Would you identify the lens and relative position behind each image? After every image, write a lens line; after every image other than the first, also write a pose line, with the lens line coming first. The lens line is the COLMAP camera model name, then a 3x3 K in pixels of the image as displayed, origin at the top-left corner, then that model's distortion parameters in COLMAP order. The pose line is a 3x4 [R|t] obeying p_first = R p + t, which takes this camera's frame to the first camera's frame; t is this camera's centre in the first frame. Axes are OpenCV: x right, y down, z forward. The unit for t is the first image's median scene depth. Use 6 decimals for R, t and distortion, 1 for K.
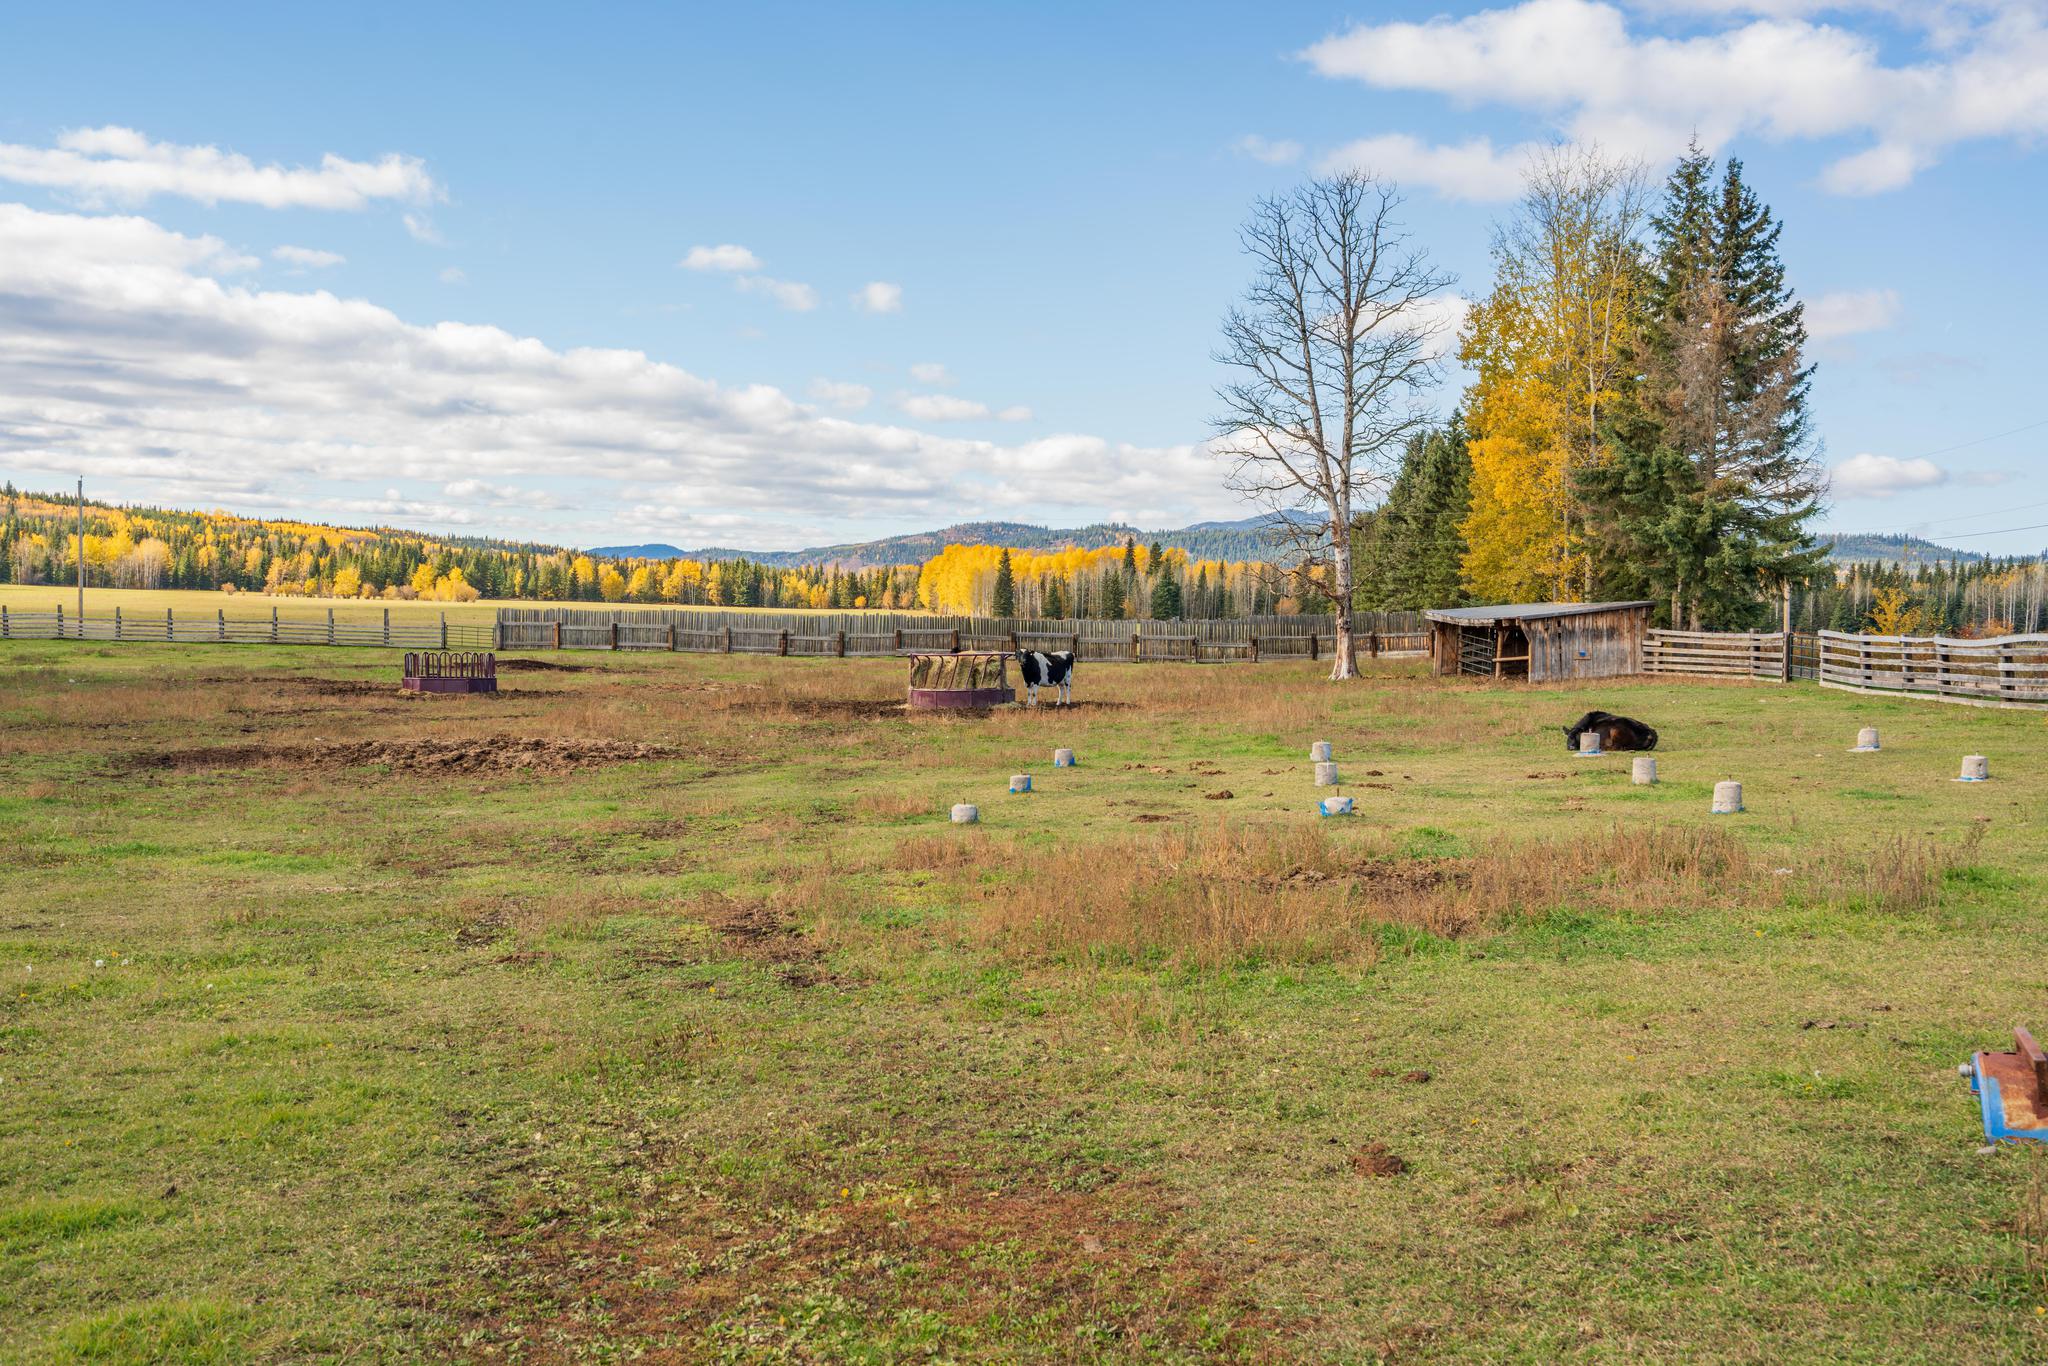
lens RADIAL K [[912.8, 0, 1024.0], [0, 912.8, 683.0], [0, 0, 1]] dist [0.002861, 0.000358]
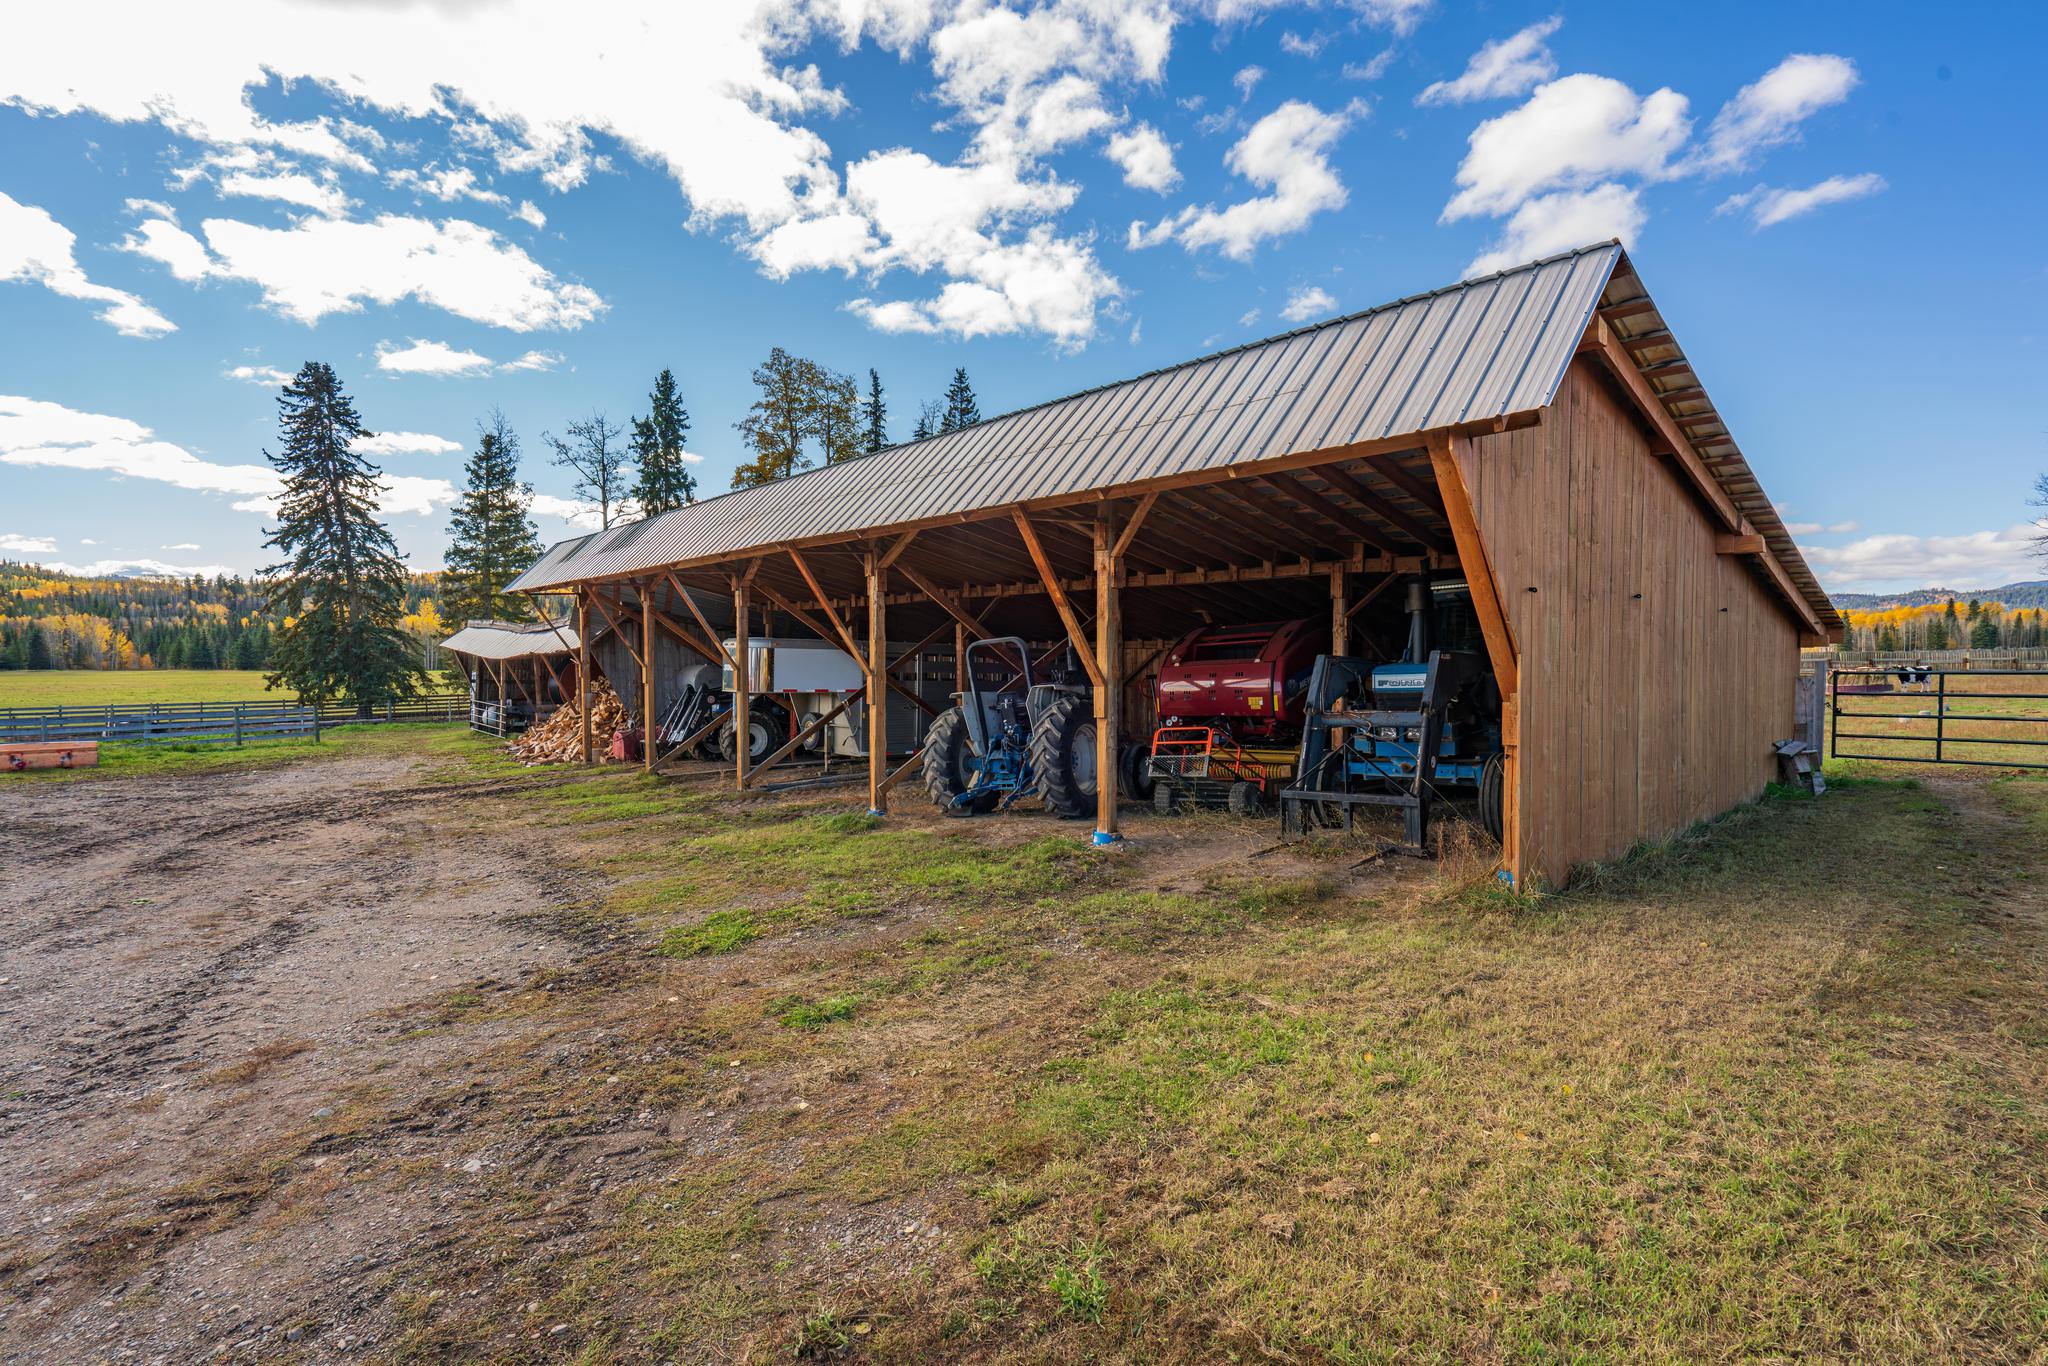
lens RADIAL K [[912.8, 0, 1024.0], [0, 912.8, 683.0], [0, 0, 1]] dist [0.002861, 0.000358]
pose [[0.815642, -0.020004, -0.578211, -0.273942], [-0.014749, 0.998358, -0.055346, 0.096585], [0.578369, 0.053671, 0.814008, -1.187208]]
